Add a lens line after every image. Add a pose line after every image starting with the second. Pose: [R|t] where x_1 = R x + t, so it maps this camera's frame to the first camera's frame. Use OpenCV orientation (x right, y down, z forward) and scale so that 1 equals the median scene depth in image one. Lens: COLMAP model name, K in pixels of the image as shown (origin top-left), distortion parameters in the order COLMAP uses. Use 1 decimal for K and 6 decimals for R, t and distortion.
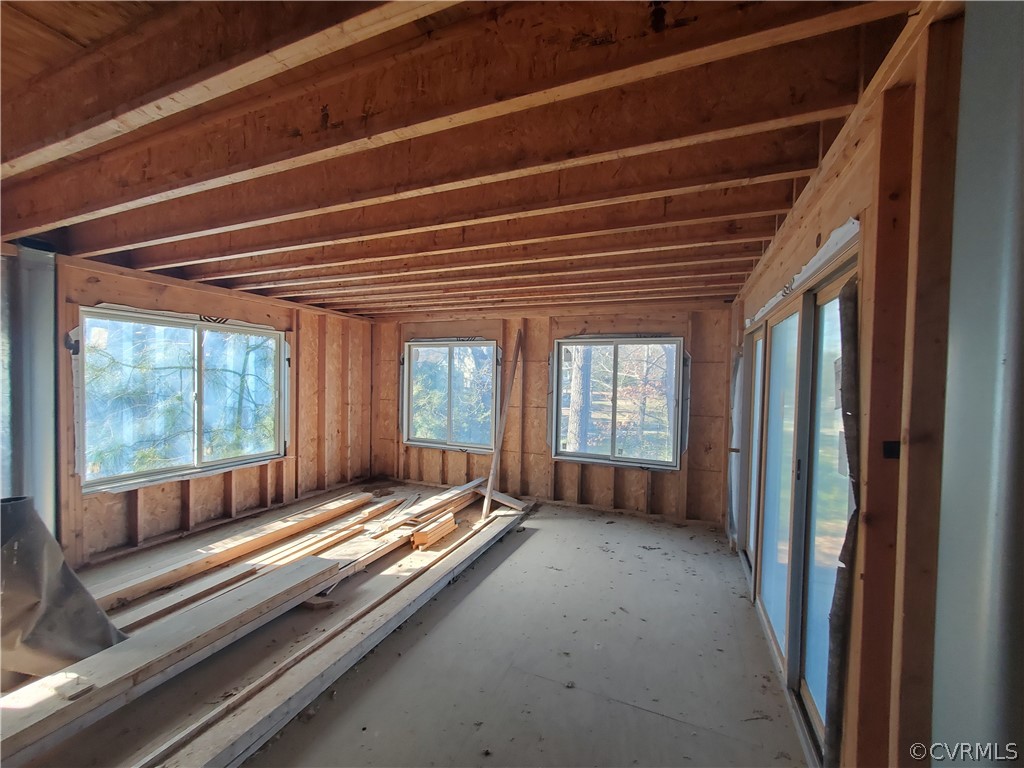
lens RADIAL K [[404.7, 0, 506.1], [0, 404.7, 386.2], [0, 0, 1]] dist [-0.001873, -0.000131]
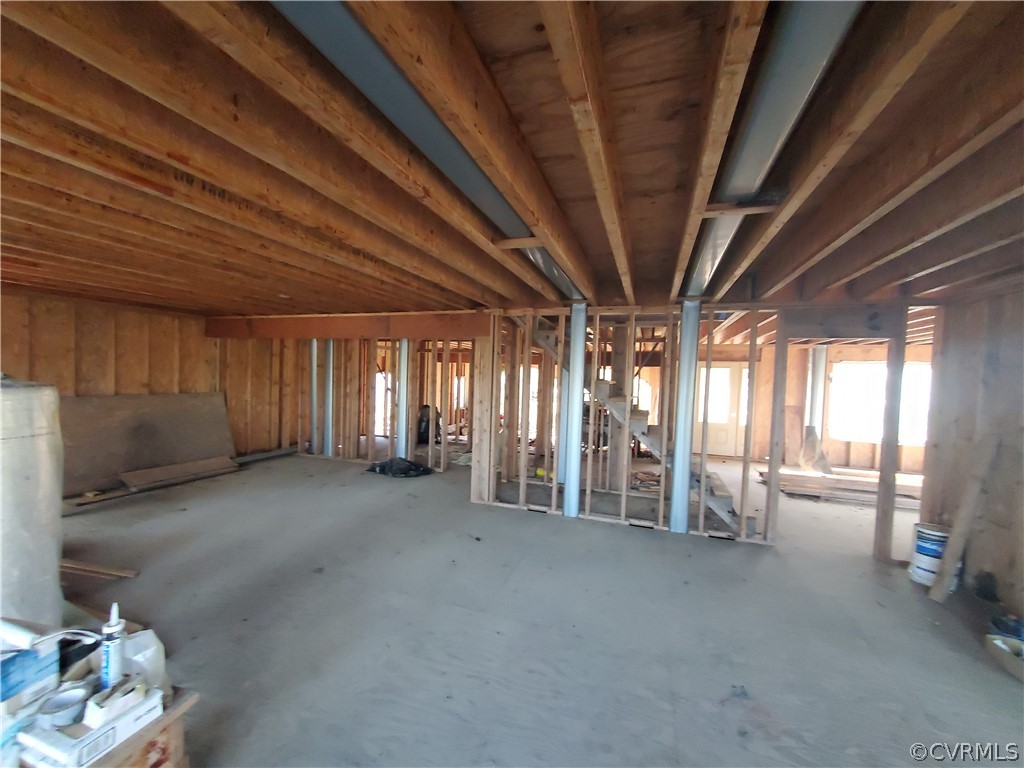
lens RADIAL K [[404.7, 0, 518.2], [0, 404.7, 391.8], [0, 0, 1]] dist [-0.001873, -0.000131]
pose [[0.078010, 0.016418, -0.996817, 1.340144], [-0.055761, 0.998371, 0.012080, 0.058210], [0.995392, 0.054641, 0.078798, -1.178548]]
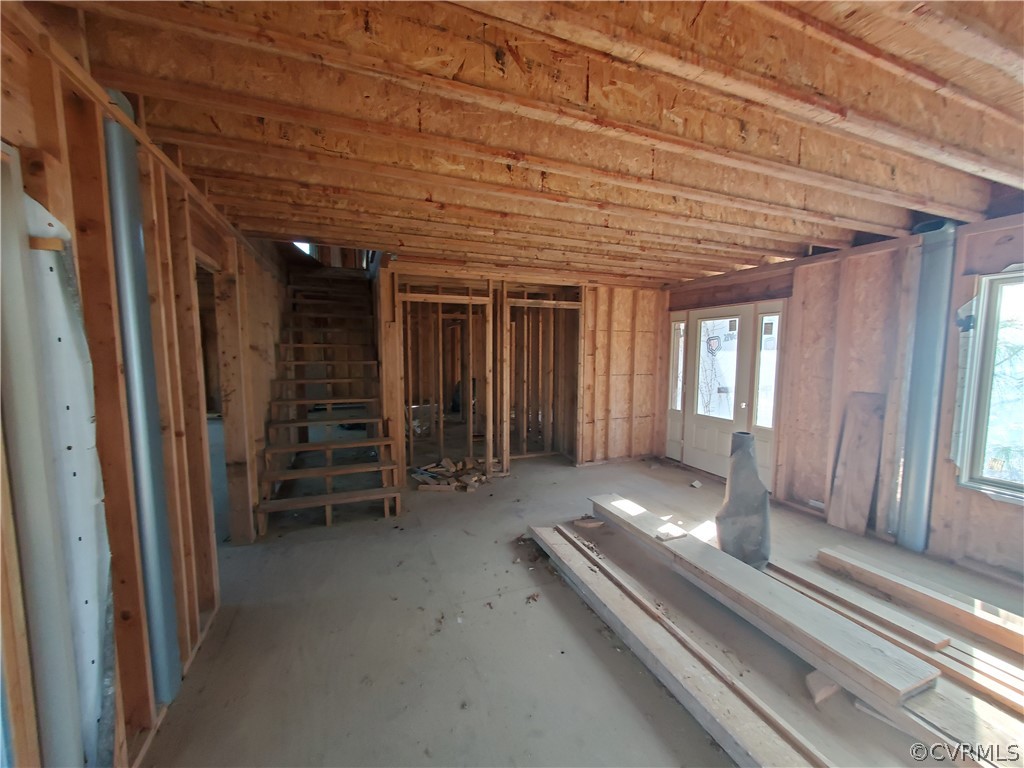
lens RADIAL K [[404.7, 0, 515.7], [0, 404.7, 393.3], [0, 0, 1]] dist [-0.001873, -0.000131]
pose [[-0.702186, 0.058792, -0.709562, 0.308563], [-0.026737, 0.993705, 0.108794, -0.012484], [0.711491, 0.095365, -0.696194, 0.944456]]
